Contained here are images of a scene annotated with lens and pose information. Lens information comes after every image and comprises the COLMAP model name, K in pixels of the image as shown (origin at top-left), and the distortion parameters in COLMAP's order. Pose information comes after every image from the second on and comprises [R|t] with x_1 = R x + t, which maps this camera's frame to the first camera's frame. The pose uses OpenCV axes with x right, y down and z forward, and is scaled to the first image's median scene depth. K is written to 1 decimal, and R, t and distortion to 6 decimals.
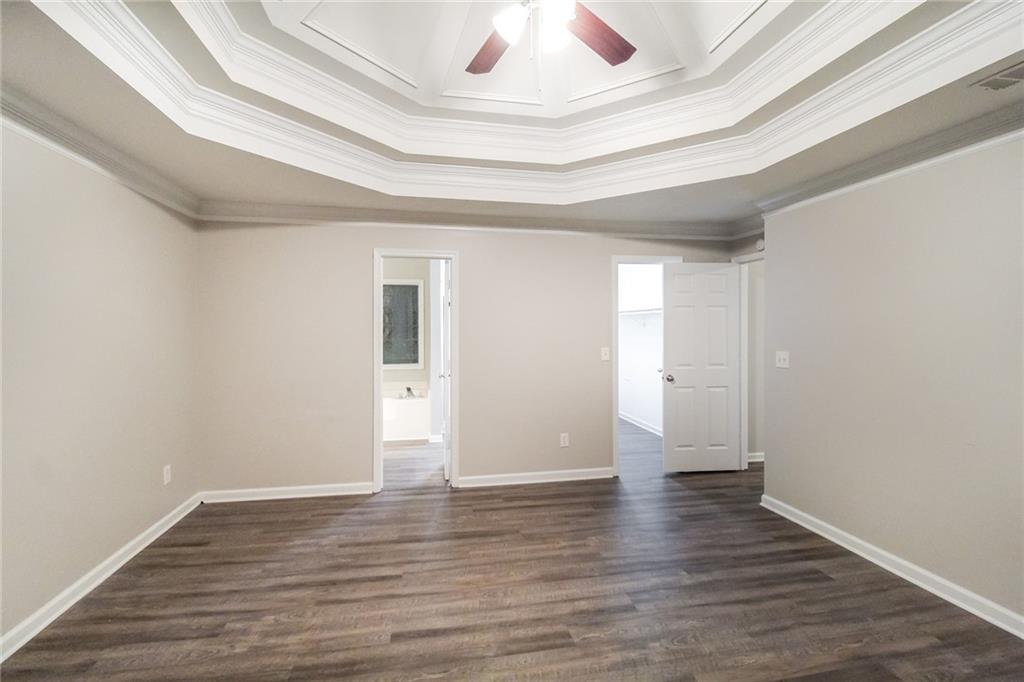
lens RADIAL K [[469.5, 0, 512.2], [0, 469.5, 338.3], [0, 0, 1]] dist [0.016125, -0.002679]
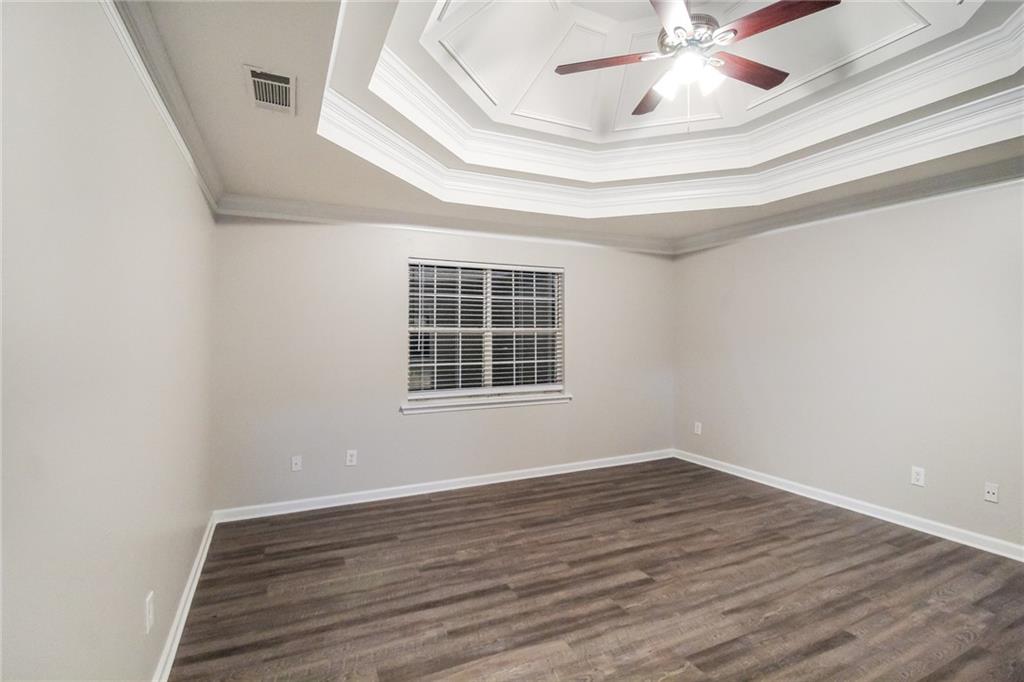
lens RADIAL K [[469.5, 0, 544.8], [0, 469.5, 336.1], [0, 0, 1]] dist [0.016125, -0.002679]
pose [[0.970169, -0.000763, 0.242427, -0.271997], [0.003233, 0.999947, -0.009791, -0.000858], [-0.242407, 0.010282, 0.970120, -0.037395]]
